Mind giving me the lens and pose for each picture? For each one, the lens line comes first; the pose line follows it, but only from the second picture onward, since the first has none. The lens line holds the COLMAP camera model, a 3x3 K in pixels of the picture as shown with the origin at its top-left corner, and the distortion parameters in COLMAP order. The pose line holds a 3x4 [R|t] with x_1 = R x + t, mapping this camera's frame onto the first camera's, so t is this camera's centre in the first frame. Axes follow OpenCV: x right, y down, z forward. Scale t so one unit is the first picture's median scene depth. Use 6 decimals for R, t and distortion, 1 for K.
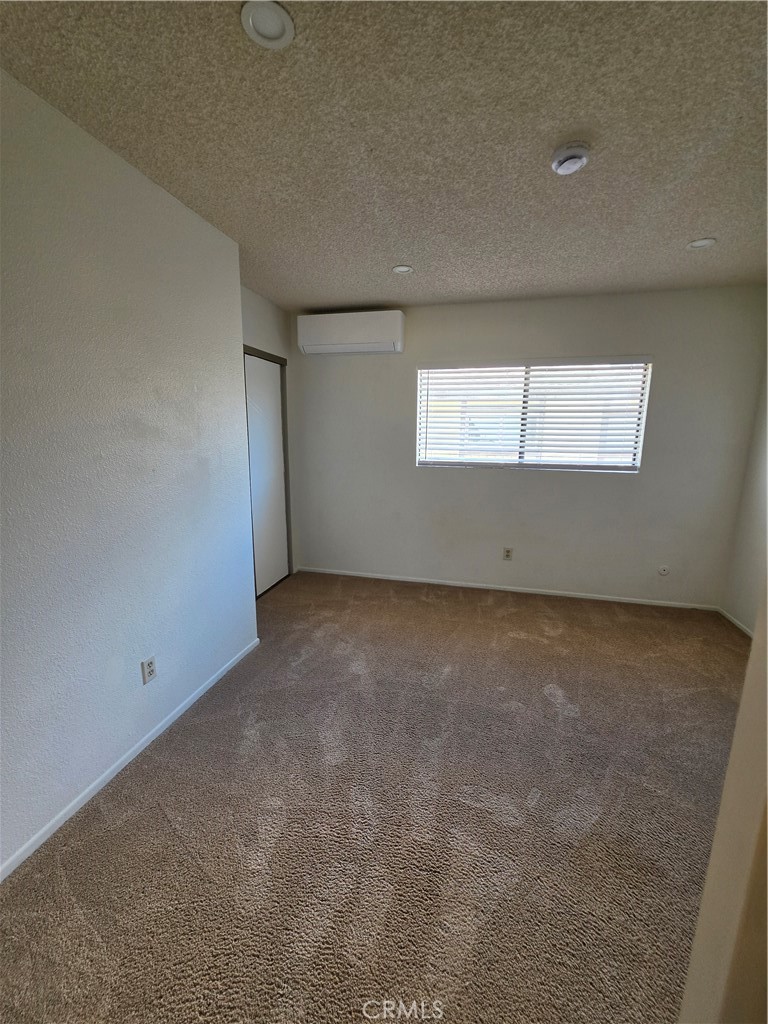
lens RADIAL K [[404.7, 0, 384.0], [0, 404.7, 512.0], [0, 0, 1]] dist [0.000998, 0.000017]
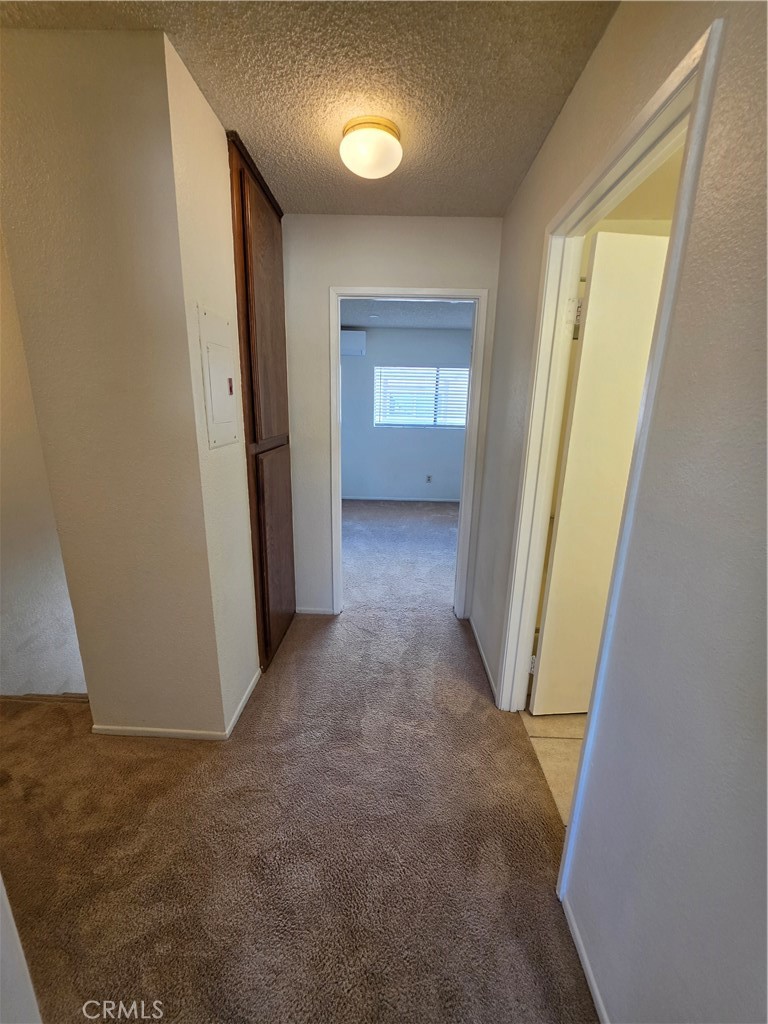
lens RADIAL K [[404.7, 0, 384.0], [0, 404.7, 512.0], [0, 0, 1]] dist [0.000998, 0.000017]
pose [[0.977020, -0.045954, 0.208133, -0.255462], [0.031920, 0.997016, 0.070290, 0.127427], [-0.210742, -0.062031, 0.975572, -0.669368]]
